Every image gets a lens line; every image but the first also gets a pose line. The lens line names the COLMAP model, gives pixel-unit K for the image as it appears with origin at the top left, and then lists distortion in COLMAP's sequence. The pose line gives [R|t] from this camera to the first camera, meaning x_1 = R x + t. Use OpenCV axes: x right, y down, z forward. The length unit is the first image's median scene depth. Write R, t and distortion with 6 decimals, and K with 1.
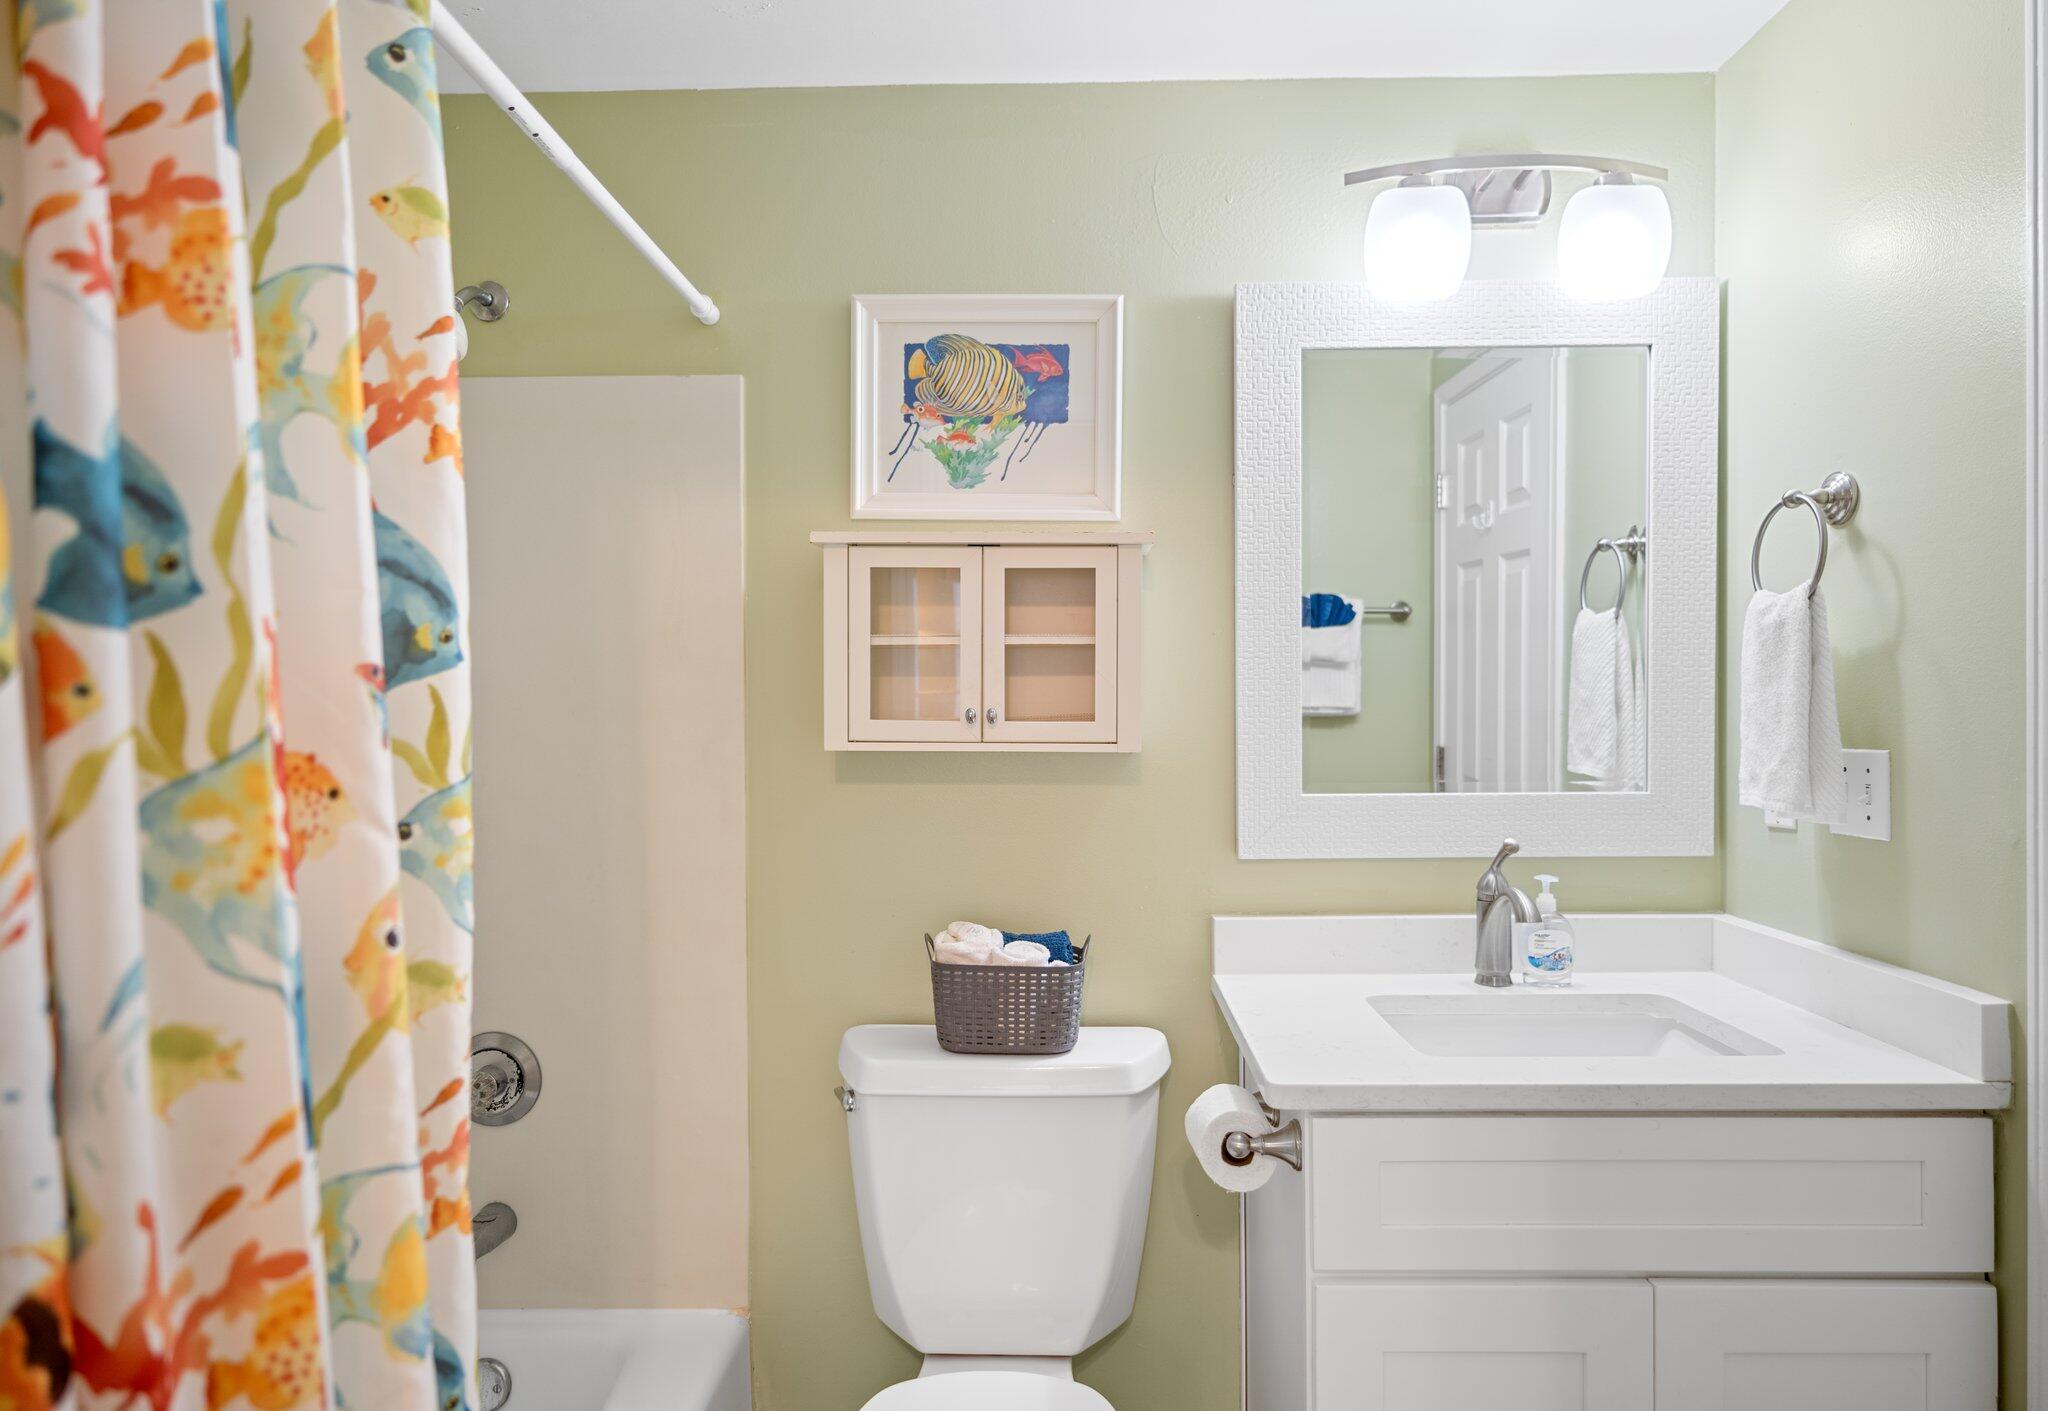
lens RADIAL K [[1109.0, 0, 1097.7], [0, 1109.0, 739.9], [0, 0, 1]] dist [-0.005279, 0.002311]
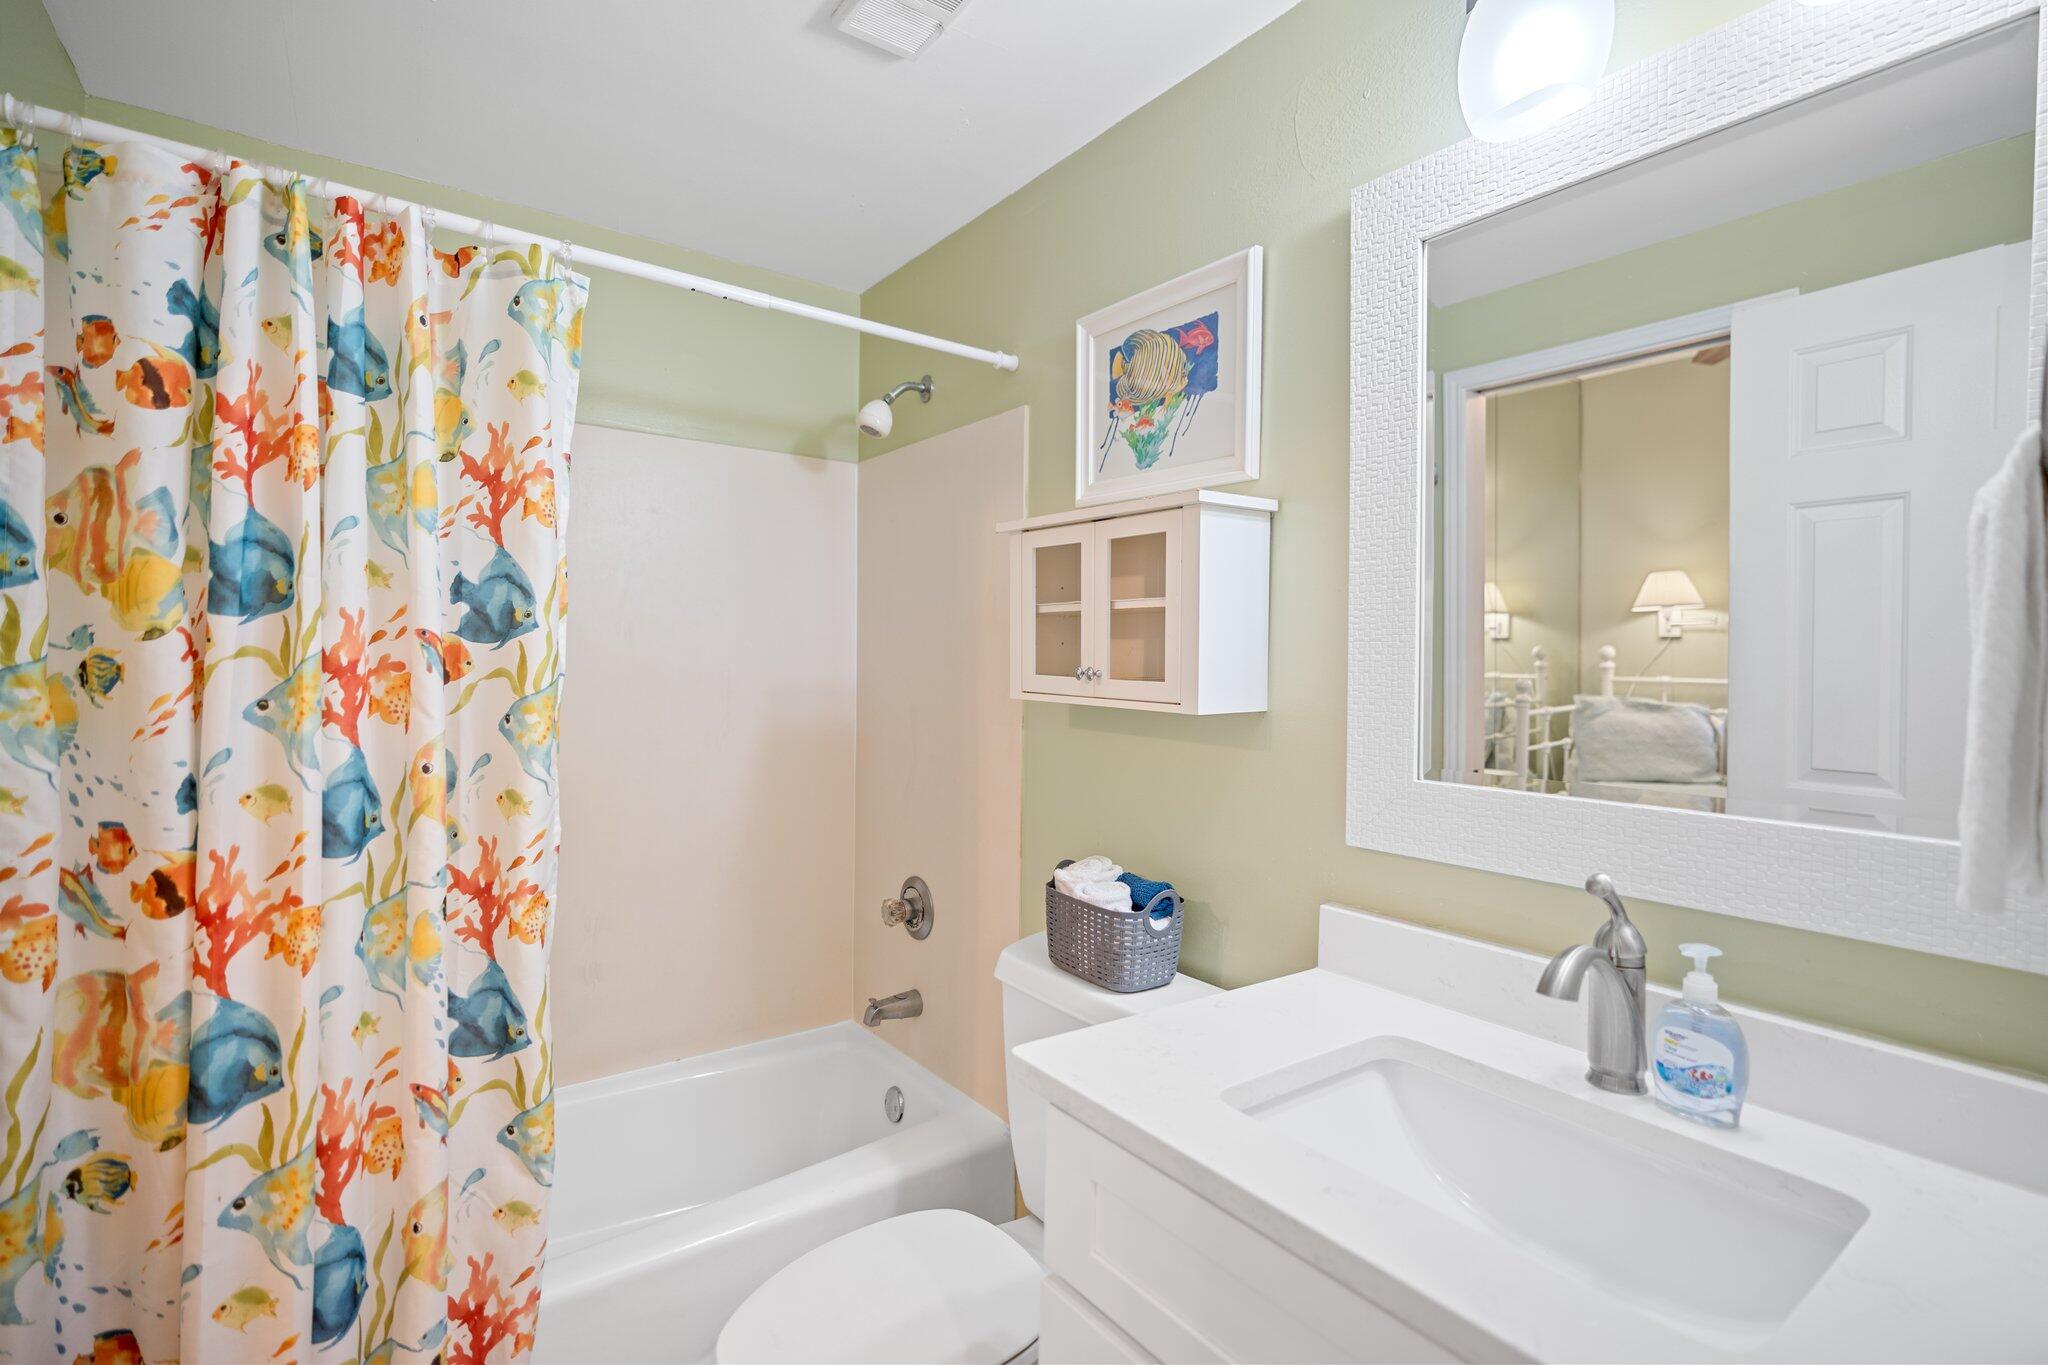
lens RADIAL K [[938.7, 0, 1037.0], [0, 938.7, 702.3], [0, 0, 1]] dist [-0.009325, 0.003997]
pose [[0.618261, 0.049514, -0.784411, 0.561011], [-0.047191, 0.998552, 0.025837, -0.013609], [0.784555, 0.021043, 0.619703, 0.344916]]
